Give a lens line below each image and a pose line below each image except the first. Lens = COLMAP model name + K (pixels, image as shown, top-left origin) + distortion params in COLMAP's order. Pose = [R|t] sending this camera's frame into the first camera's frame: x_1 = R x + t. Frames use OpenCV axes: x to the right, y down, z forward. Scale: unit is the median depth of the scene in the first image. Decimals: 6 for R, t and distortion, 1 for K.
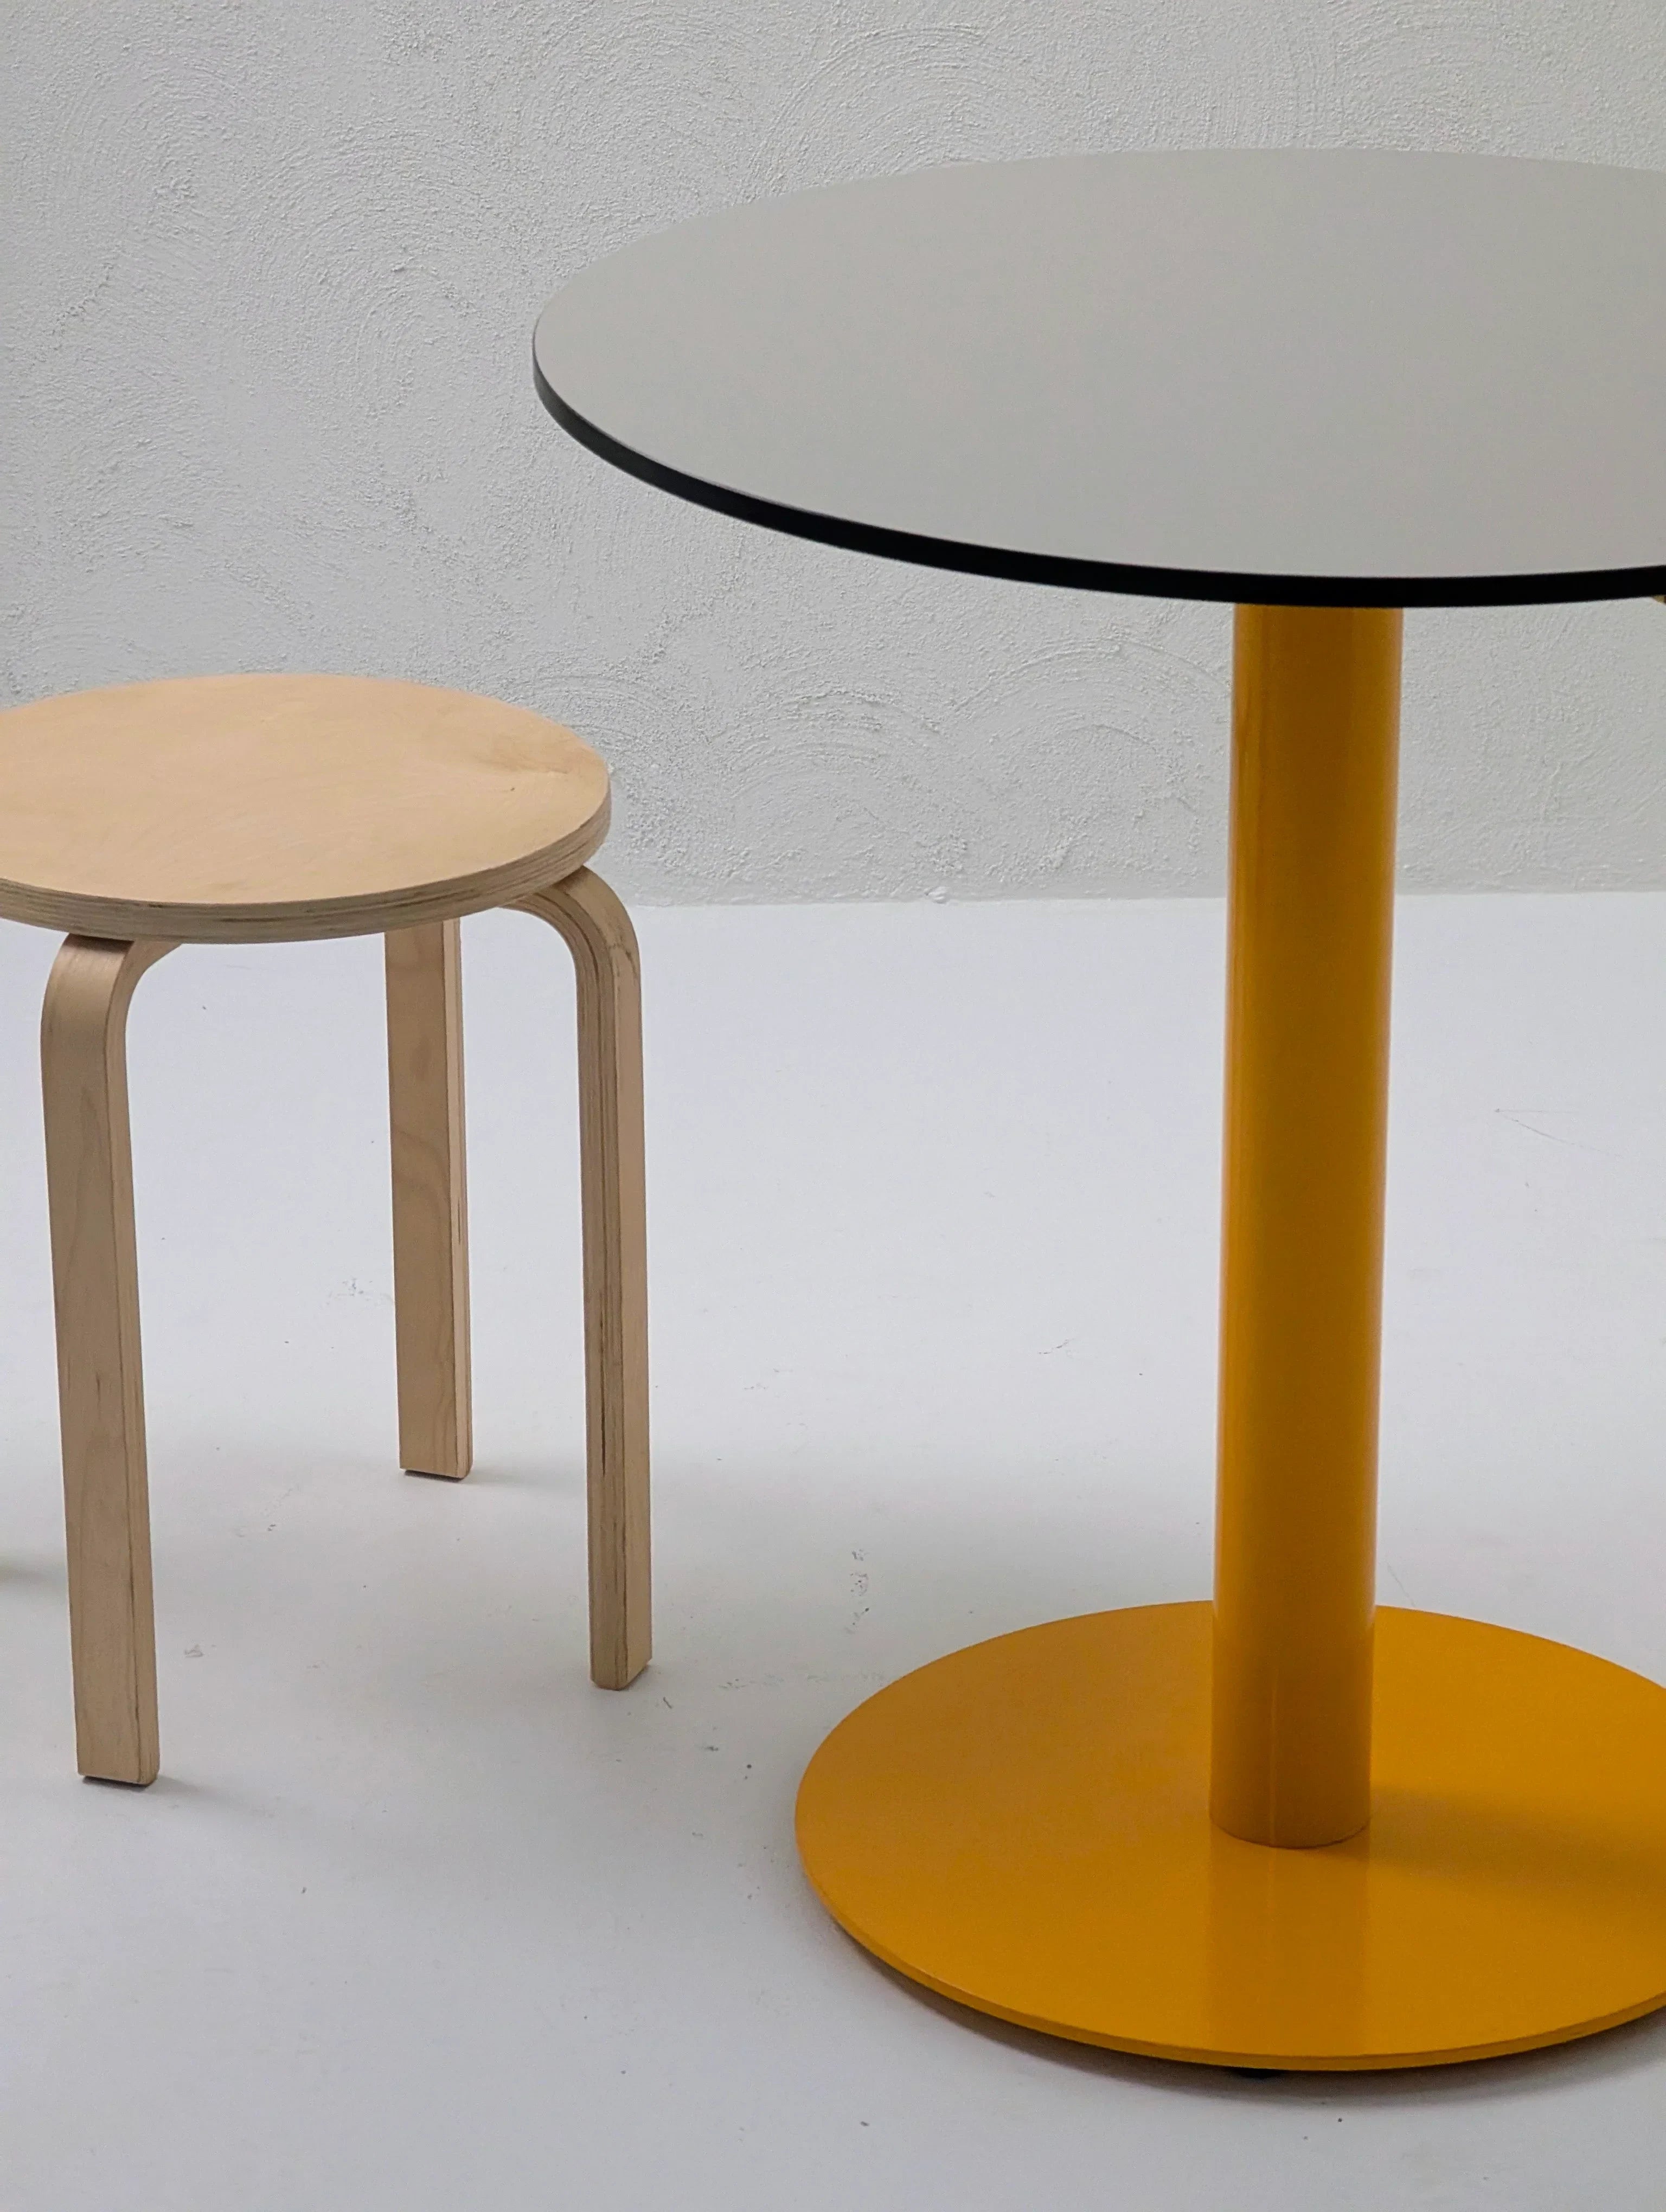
lens RADIAL K [[7127.6, 0, 846.9], [0, 7127.6, 1053.3], [0, 0, 1]] dist [0.472885, -0.778483]
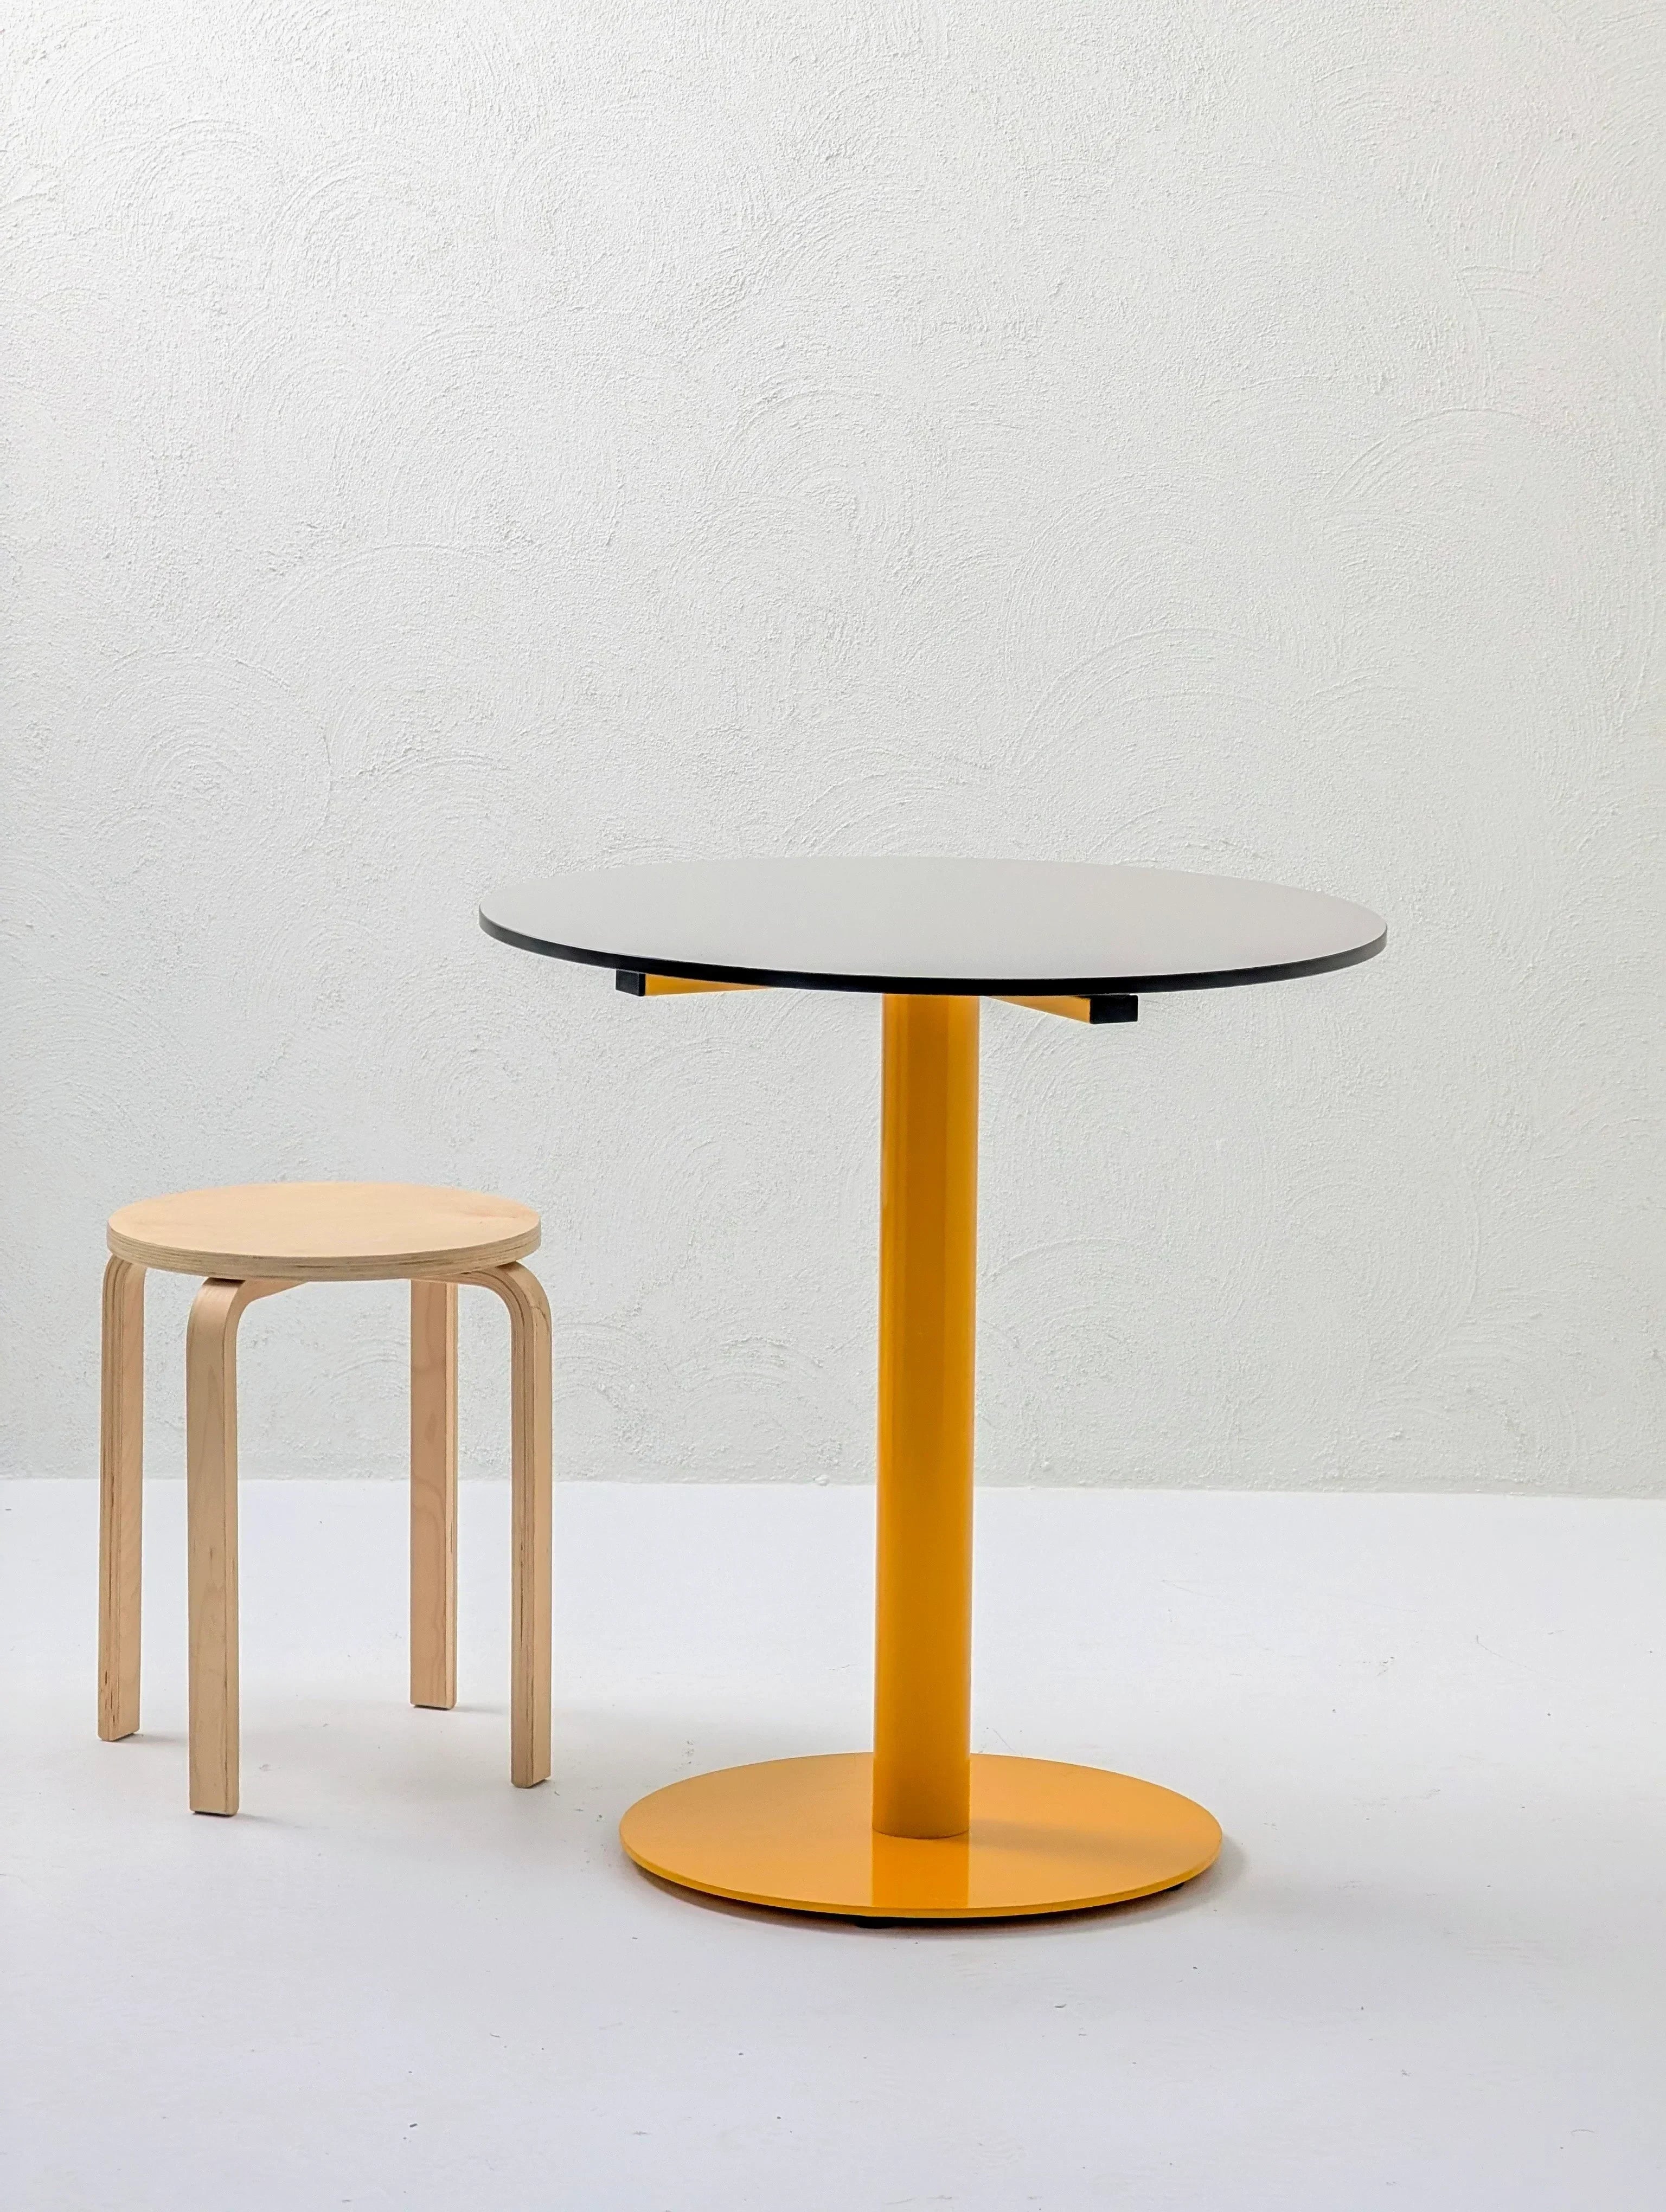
lens RADIAL K [[7127.6, 0, 846.9], [0, 7127.6, 1053.3], [0, 0, 1]] dist [0.472885, -0.778483]
pose [[0.998492, 0.019036, -0.051491, 0.120782], [-0.029793, 0.975712, -0.217023, 0.277546], [0.046109, 0.218230, 0.974807, -0.610696]]
